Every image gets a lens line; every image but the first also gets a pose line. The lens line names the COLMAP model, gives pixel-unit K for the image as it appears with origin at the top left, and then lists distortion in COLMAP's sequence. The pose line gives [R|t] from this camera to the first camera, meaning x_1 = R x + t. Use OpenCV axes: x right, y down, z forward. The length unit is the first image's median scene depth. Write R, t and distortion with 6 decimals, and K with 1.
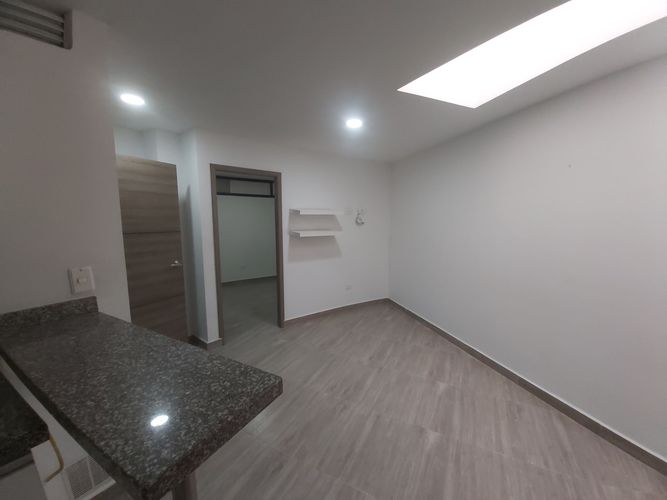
lens RADIAL K [[259.7, 0, 340.5], [0, 259.7, 251.1], [0, 0, 1]] dist [0.019742, -0.018486]
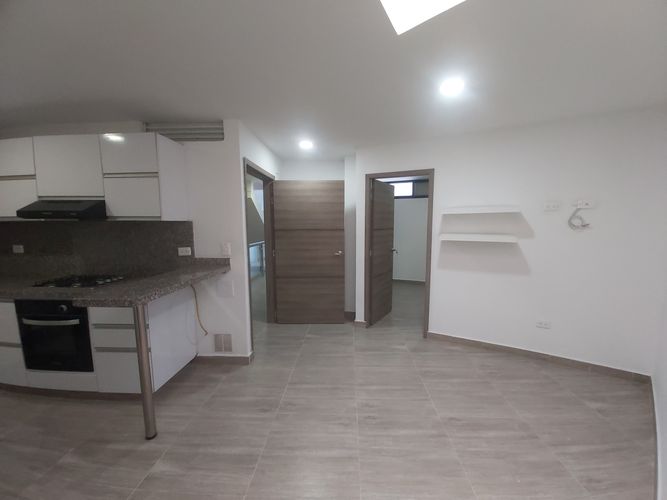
lens RADIAL K [[259.7, 0, 340.5], [0, 259.7, 251.1], [0, 0, 1]] dist [0.019742, -0.018486]
pose [[0.430698, 0.096771, -0.897293, 0.646451], [-0.105322, 0.992831, 0.056521, -0.044882], [0.896330, 0.070161, 0.437802, 0.453167]]
